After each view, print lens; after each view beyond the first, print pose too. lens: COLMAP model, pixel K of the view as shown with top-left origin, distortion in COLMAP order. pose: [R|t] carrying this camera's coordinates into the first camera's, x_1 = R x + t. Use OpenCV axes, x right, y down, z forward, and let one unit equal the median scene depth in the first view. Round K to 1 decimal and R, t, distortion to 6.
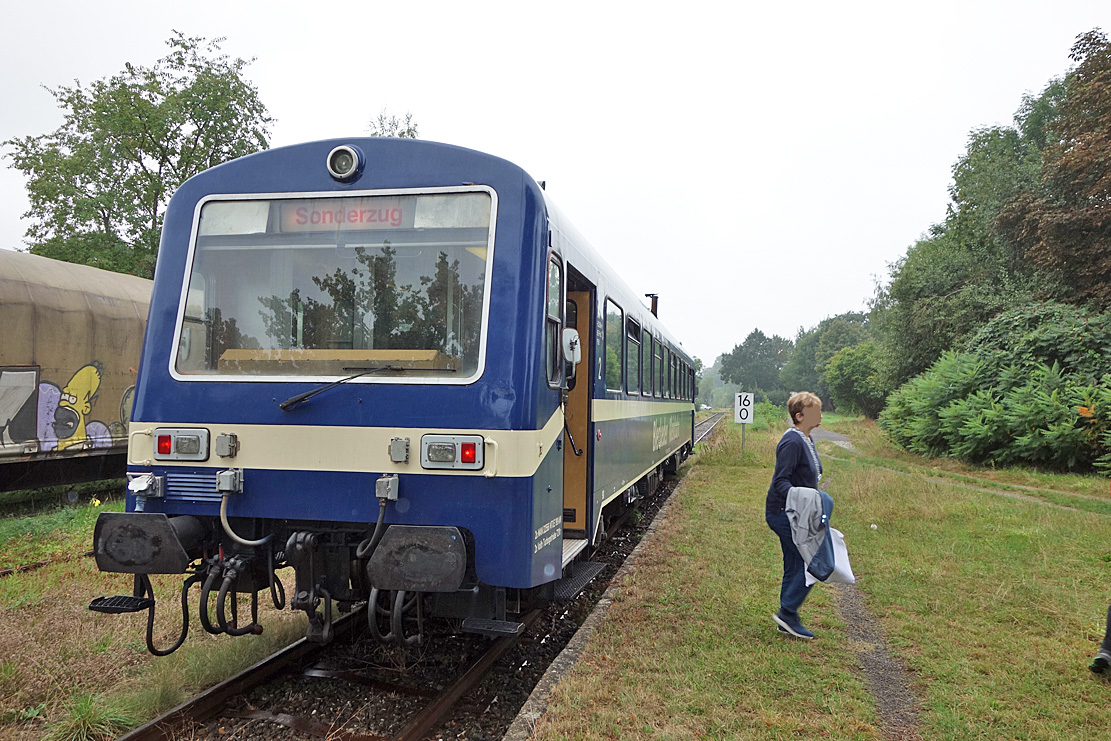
lens RADIAL K [[886.6, 0, 566.2], [0, 886.6, 367.7], [0, 0, 1]] dist [-0.012666, 0.002650]
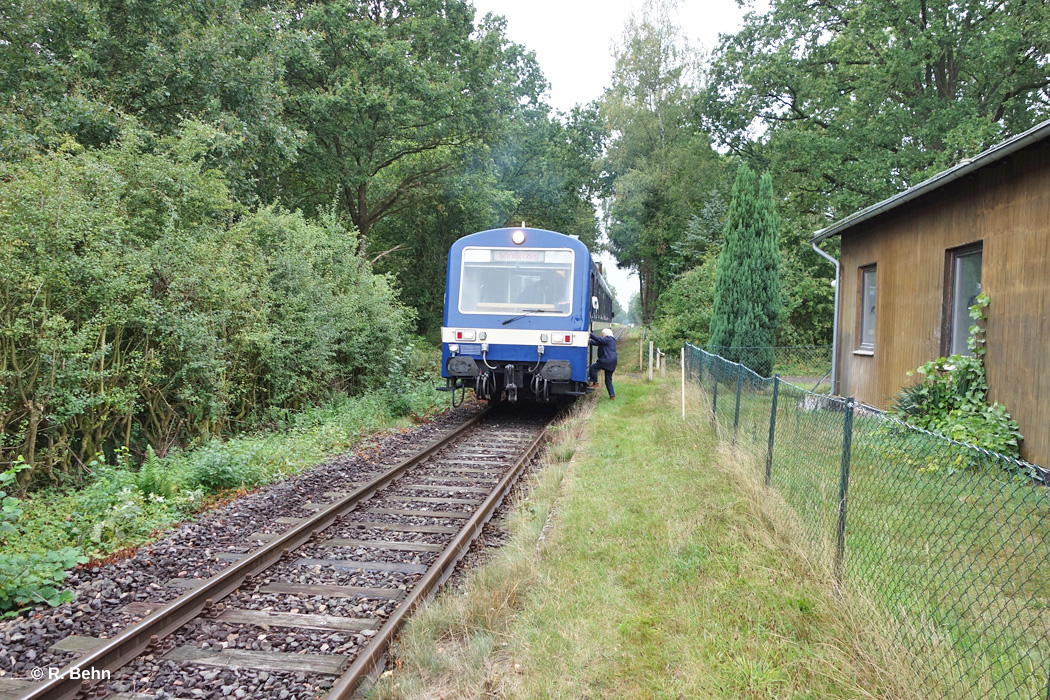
lens RADIAL K [[838.0, 0, 522.2], [0, 838.0, 349.4], [0, 0, 1]] dist [-0.012666, 0.002650]
pose [[0.997488, 0.013176, 0.069595, -0.442171], [-0.018710, 0.996660, 0.079484, -0.091710], [-0.068316, -0.080587, 0.994404, -1.794770]]
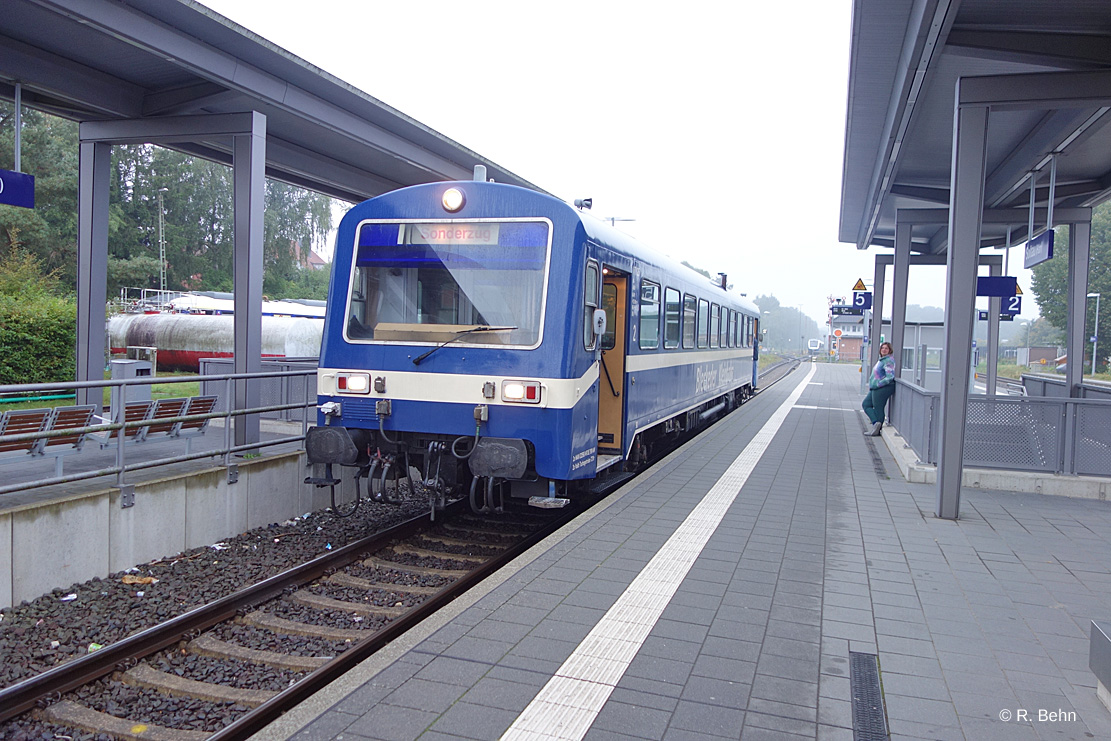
lens RADIAL K [[886.6, 0, 551.7], [0, 886.6, 369.8], [0, 0, 1]] dist [-0.012666, 0.002650]
pose [[0.992588, 0.018377, -0.120132, 0.108072], [-0.009834, 0.997405, 0.071318, -0.053705], [0.121131, -0.069608, 0.990193, -0.523402]]
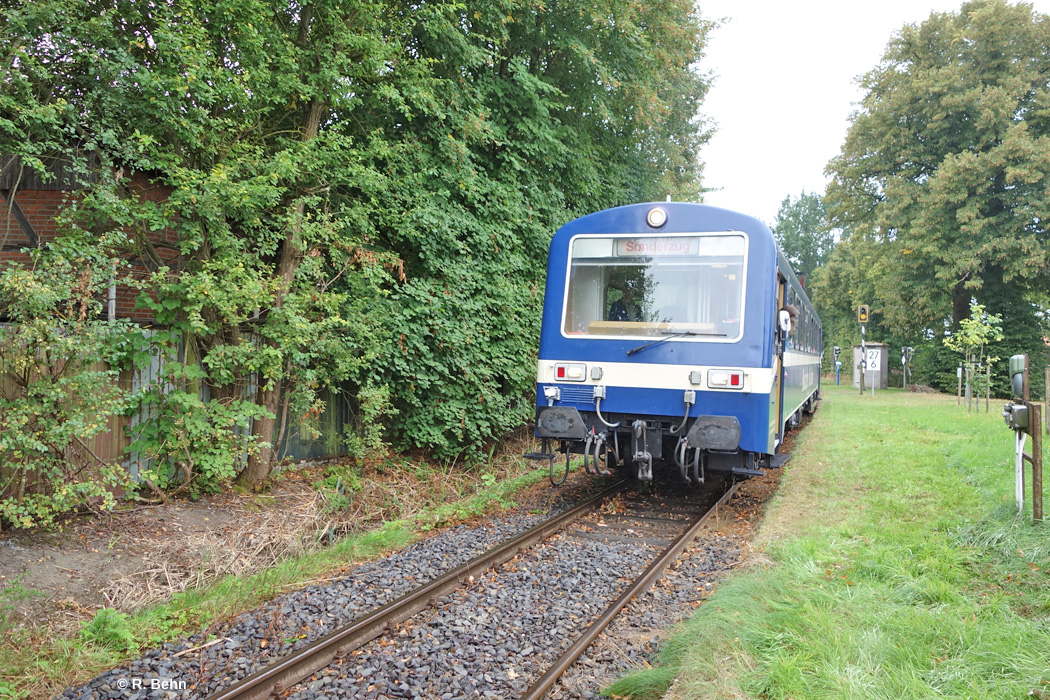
lens RADIAL K [[838.0, 0, 525.9], [0, 838.0, 342.2], [0, 0, 1]] dist [-0.012666, 0.002650]
pose [[0.983777, 0.016720, -0.178613, -0.214278], [-0.011769, 0.999518, 0.028738, -0.026305], [0.179008, -0.026169, 0.983500, -0.752636]]
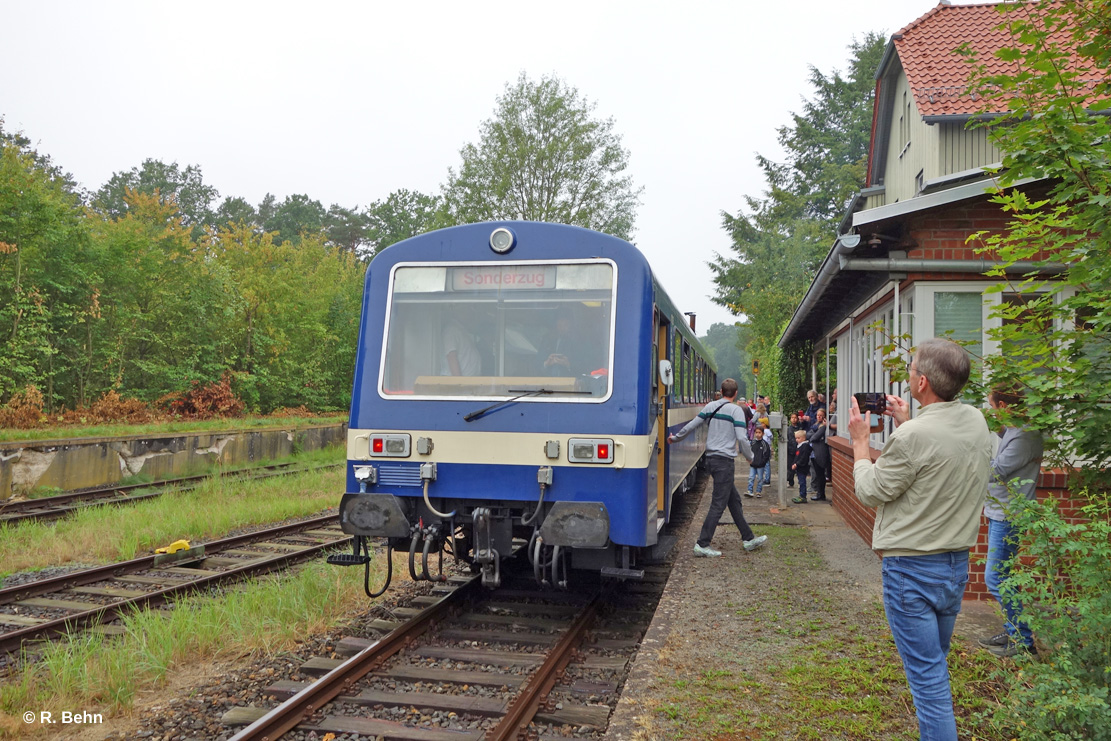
lens RADIAL K [[886.6, 0, 564.4], [0, 886.6, 366.7], [0, 0, 1]] dist [-0.012666, 0.002650]
pose [[0.999923, -0.001200, -0.012333, -0.143966], [0.001237, 0.999995, 0.003005, -0.040968], [0.012329, -0.003020, 0.999919, -0.393693]]
